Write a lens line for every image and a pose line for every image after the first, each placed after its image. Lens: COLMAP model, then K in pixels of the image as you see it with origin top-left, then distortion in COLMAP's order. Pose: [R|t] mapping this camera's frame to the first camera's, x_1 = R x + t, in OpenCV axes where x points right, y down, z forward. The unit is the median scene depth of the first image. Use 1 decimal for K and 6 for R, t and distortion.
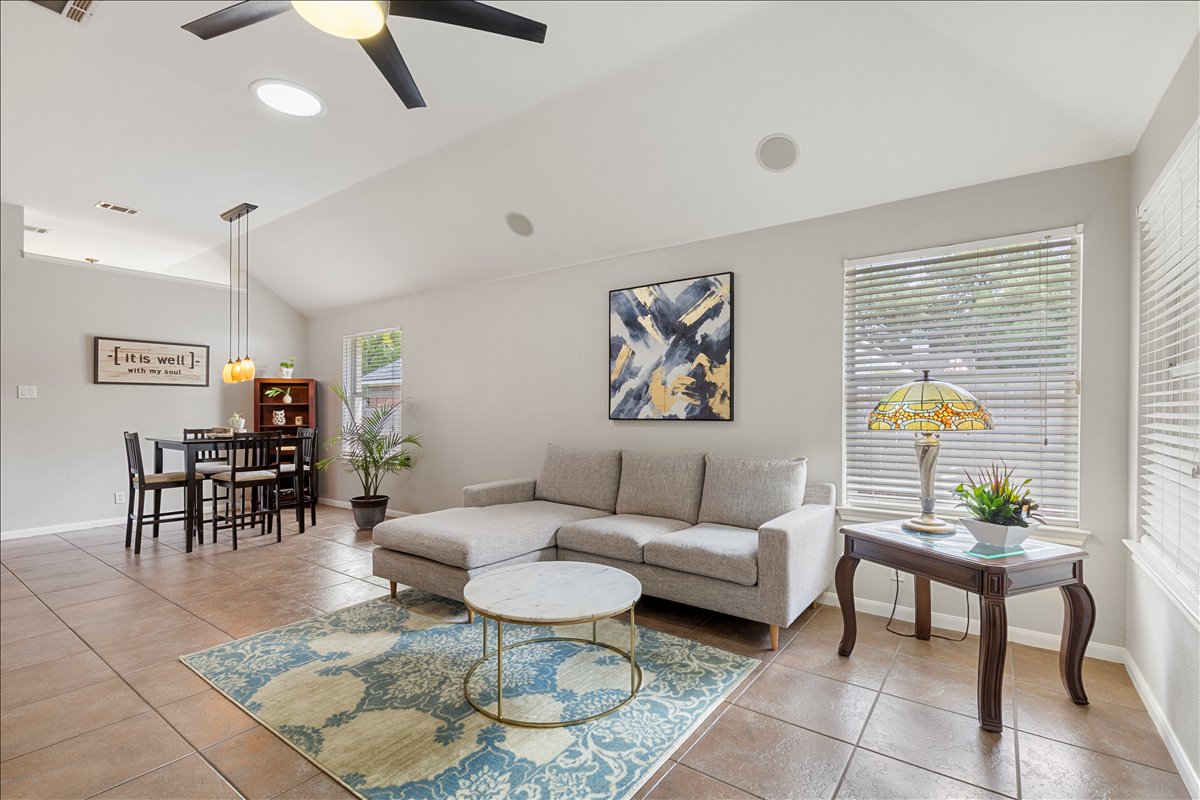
lens RADIAL K [[546.1, 0, 600.5], [0, 546.1, 409.6], [0, 0, 1]] dist [0.000575, -0.000300]
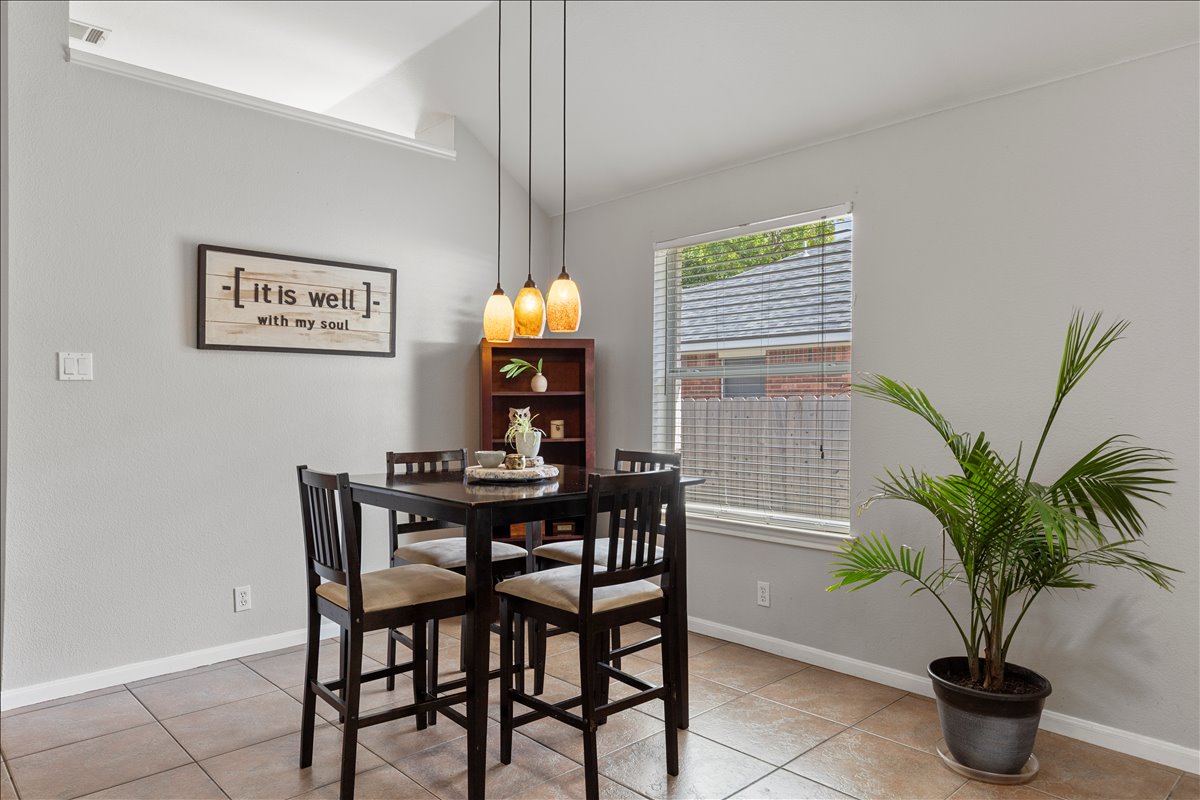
lens RADIAL K [[783.8, 0, 597.4], [0, 783.8, 401.2], [0, 0, 1]] dist [0.002521, 0.001576]
pose [[0.982529, 0.001380, -0.186102, -0.455694], [-0.001510, 0.999999, -0.000561, -0.003767], [0.186101, 0.000832, 0.982530, 0.401126]]
